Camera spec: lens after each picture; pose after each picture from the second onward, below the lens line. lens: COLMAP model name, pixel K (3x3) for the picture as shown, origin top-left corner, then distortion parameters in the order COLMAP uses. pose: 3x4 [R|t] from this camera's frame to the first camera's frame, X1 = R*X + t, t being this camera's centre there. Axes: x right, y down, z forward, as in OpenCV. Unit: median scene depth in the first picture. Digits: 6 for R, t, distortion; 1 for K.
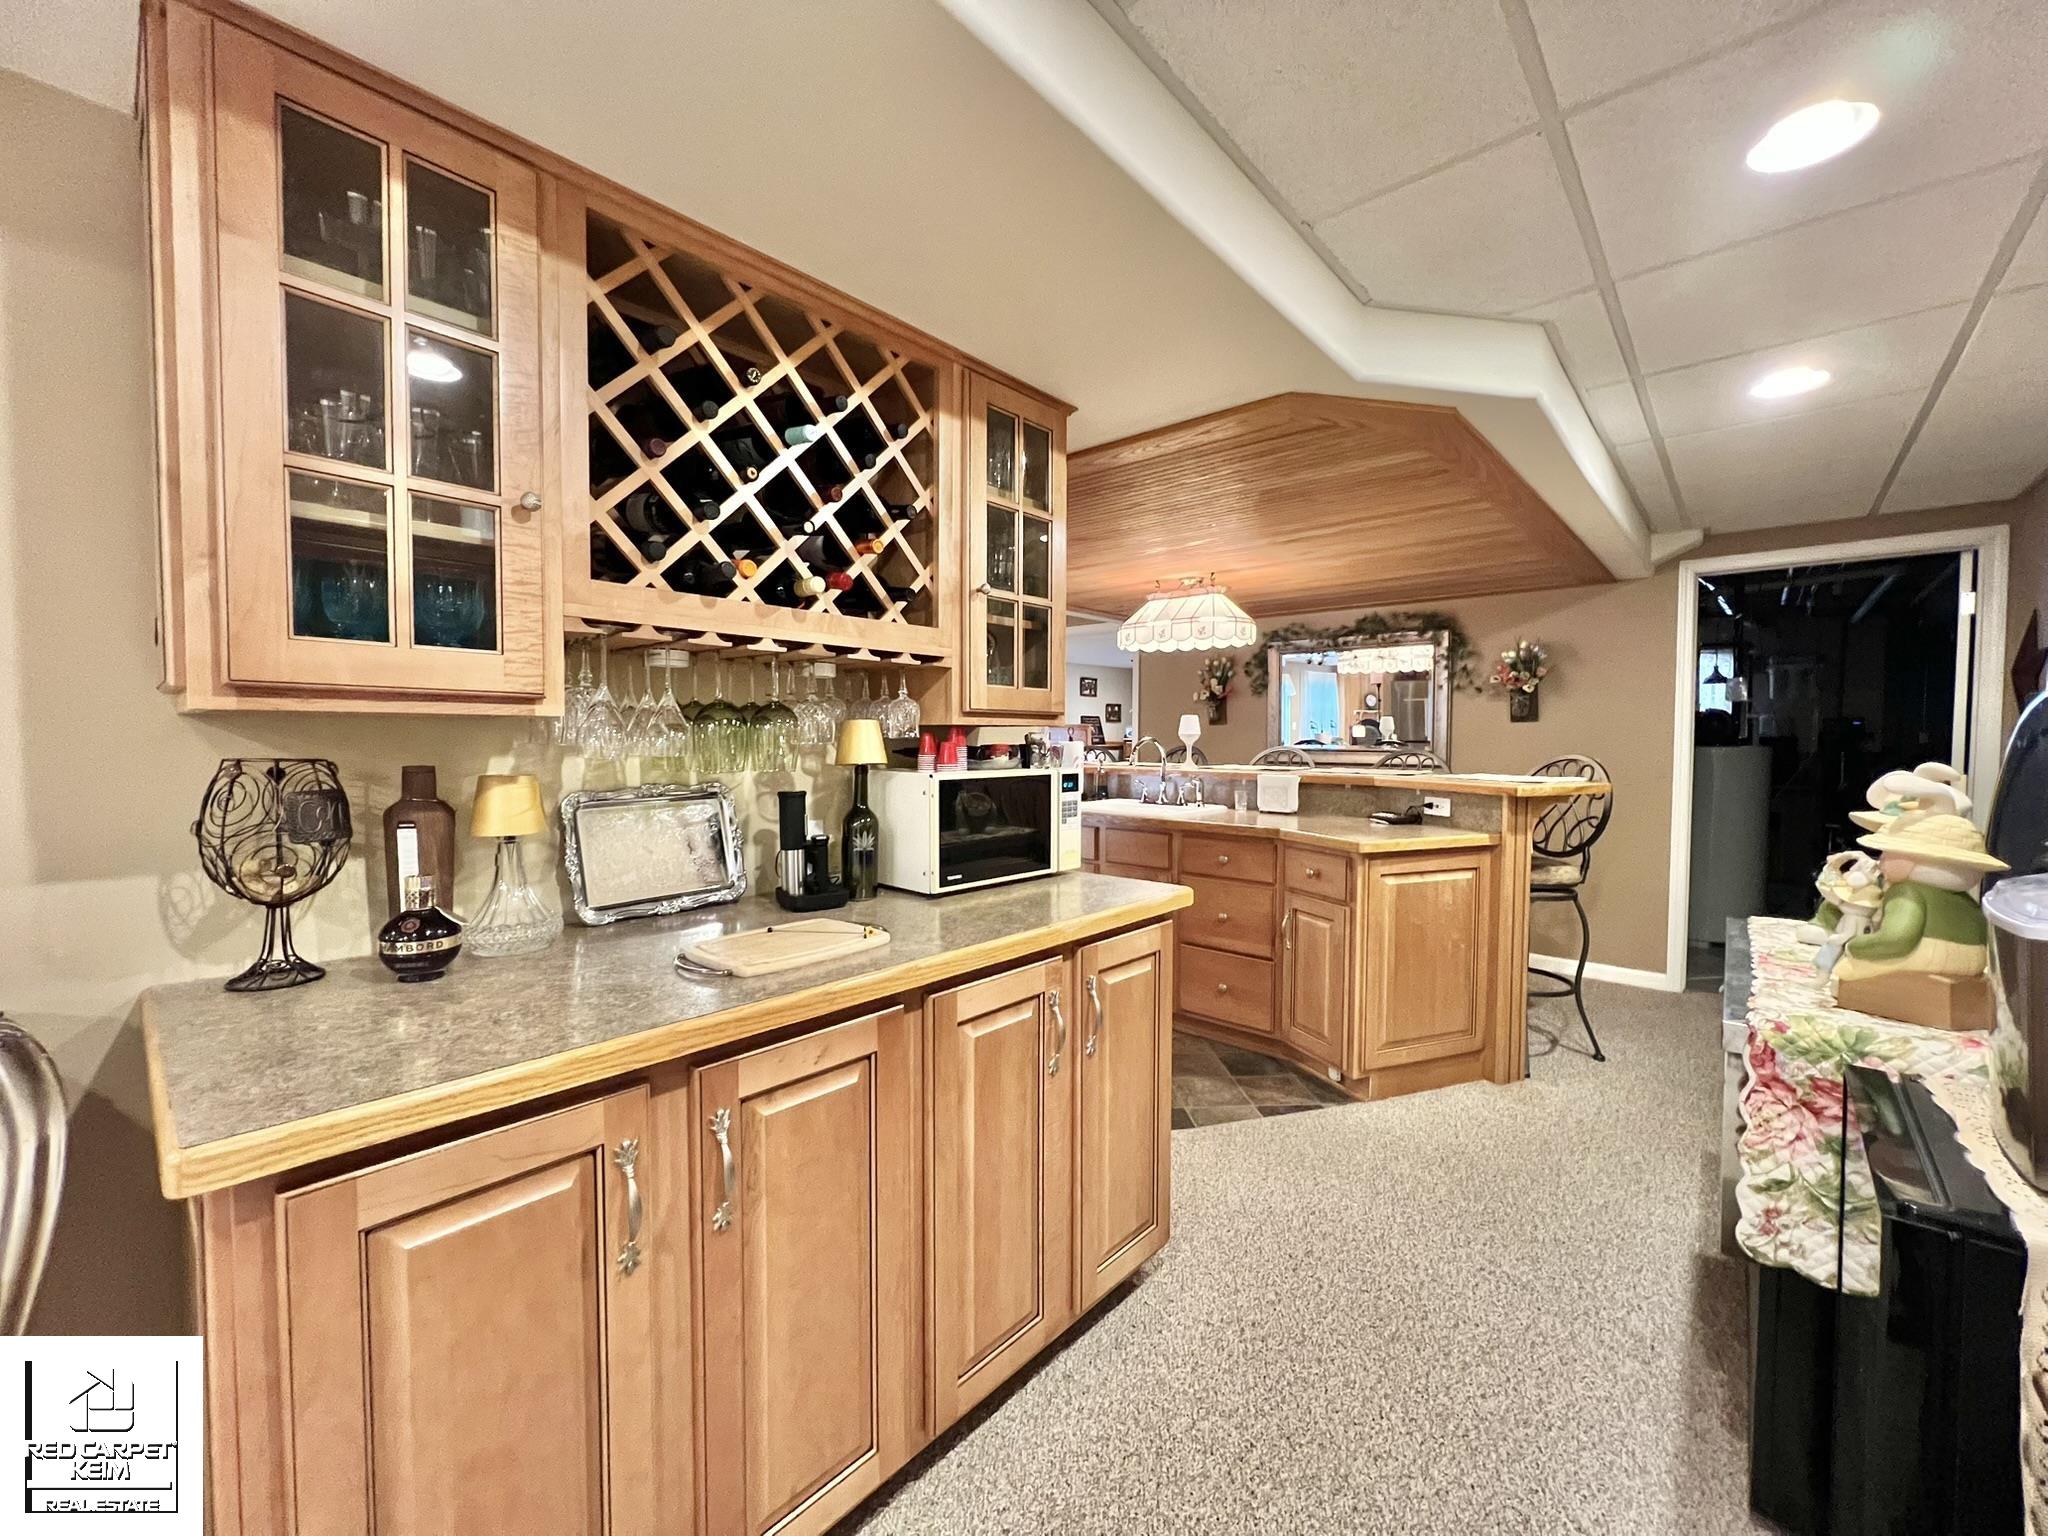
lens RADIAL K [[824.4, 0, 1024.0], [0, 824.4, 768.0], [0, 0, 1]] dist [-0.000758, -0.000224]
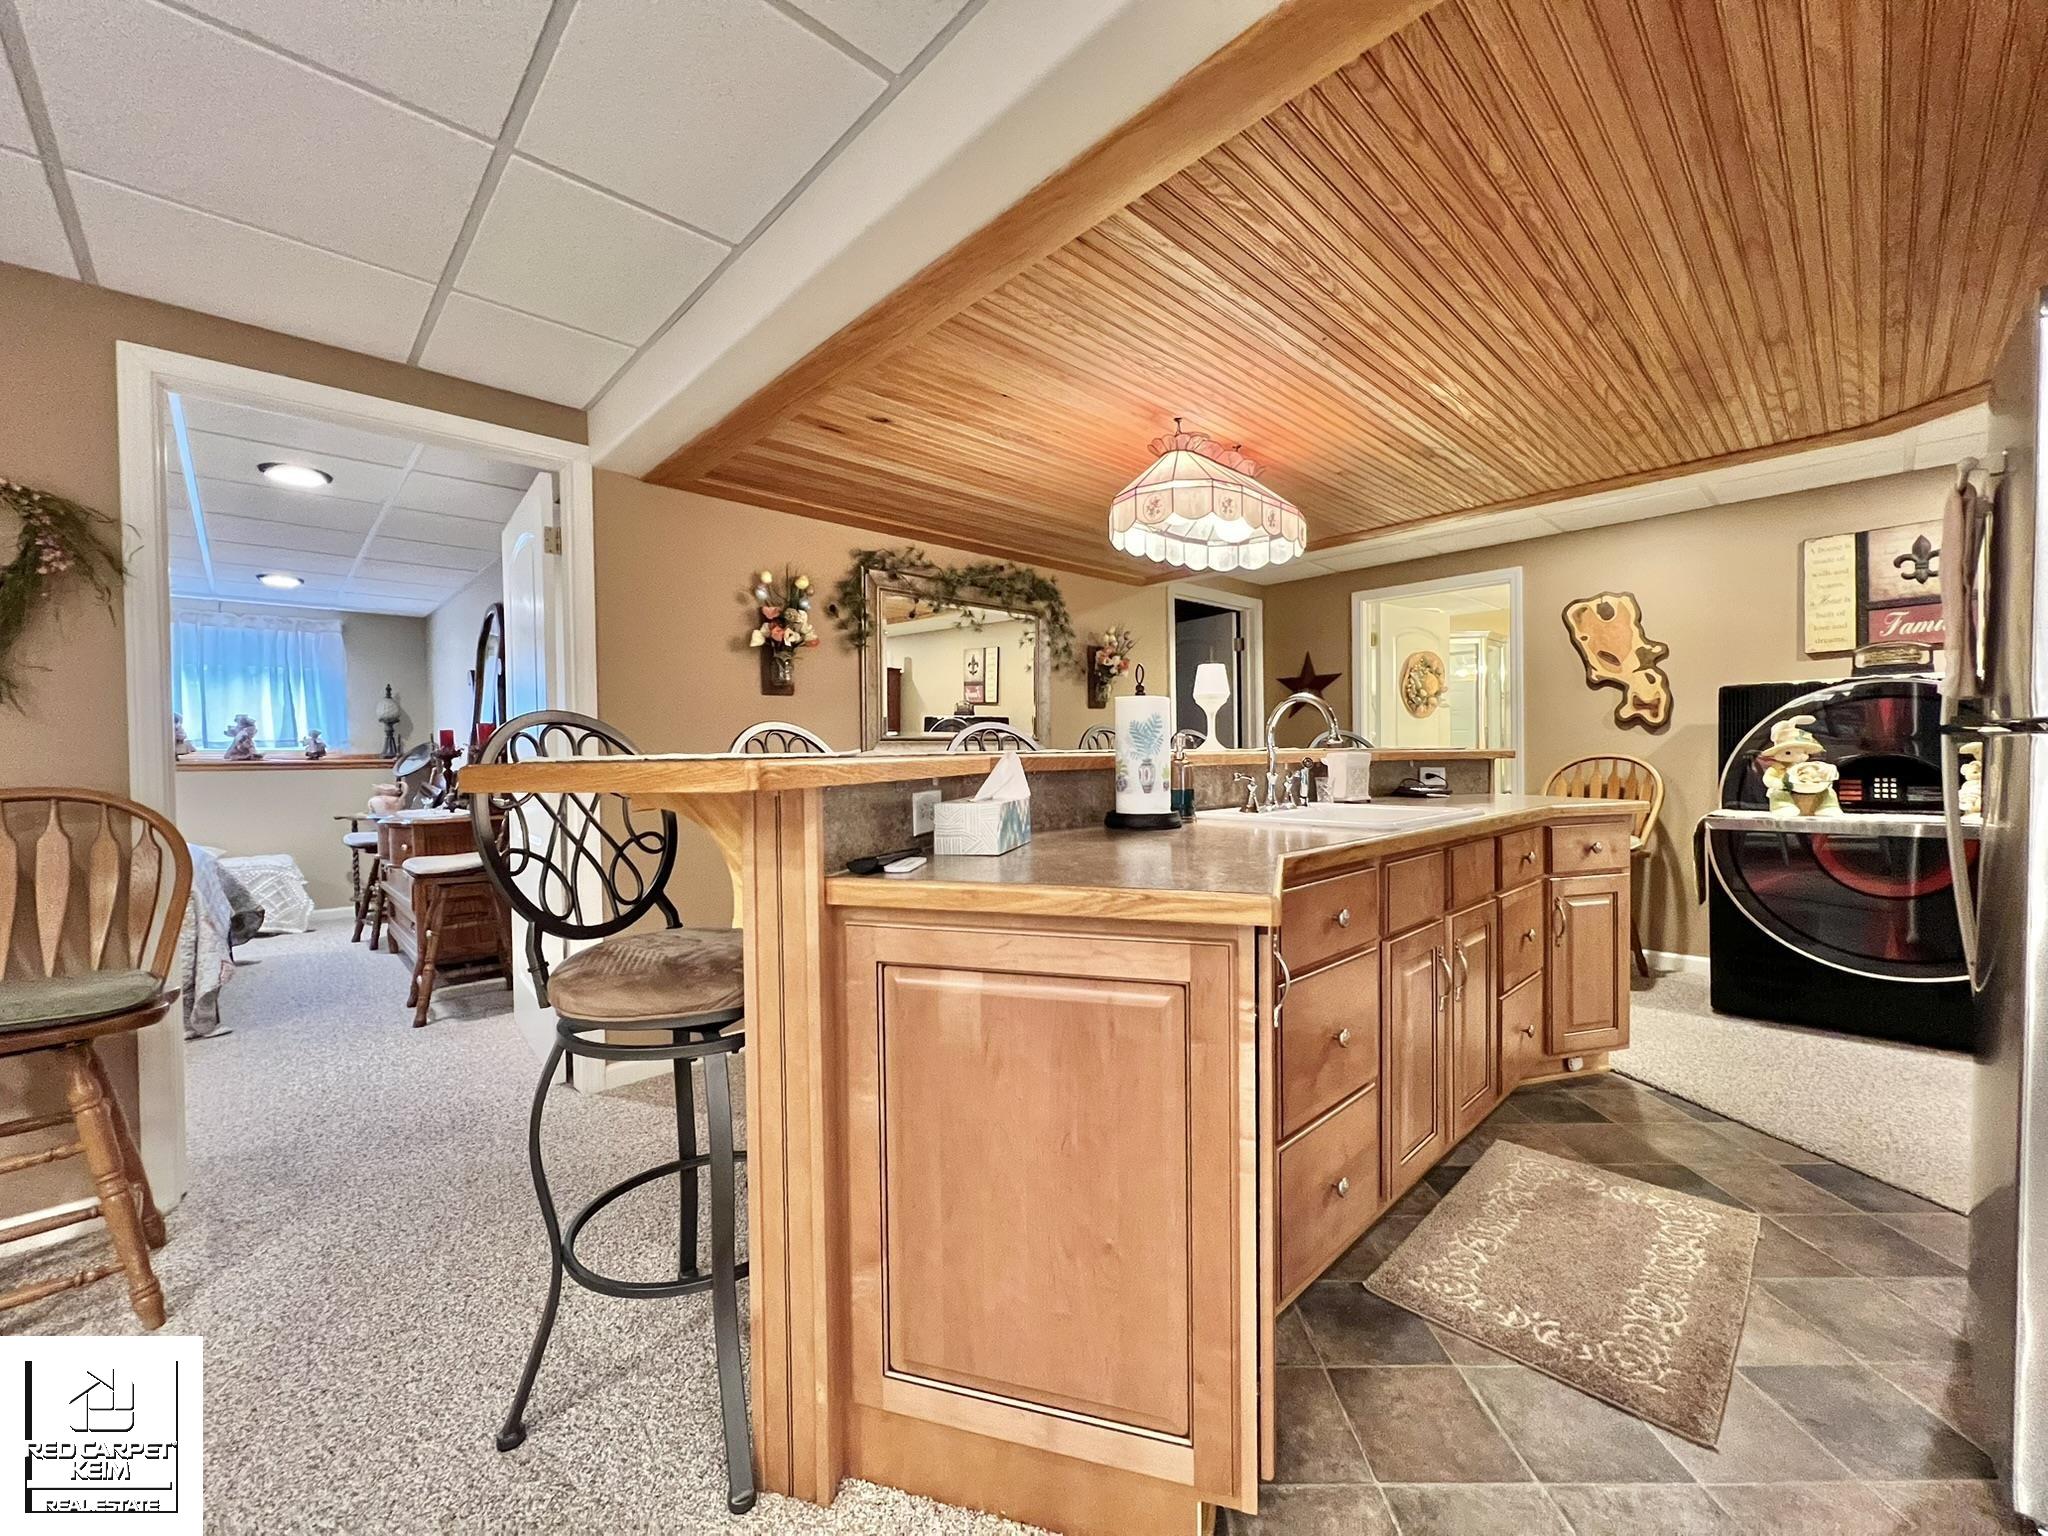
lens RADIAL K [[813.3, 0, 1024.0], [0, 813.3, 768.0], [0, 0, 1]] dist [-0.000402, 0.000451]
pose [[0.080353, -0.020487, 0.996556, -0.414327], [0.053612, 0.998430, 0.016203, -0.005107], [-0.995324, 0.052126, 0.081325, 1.096345]]
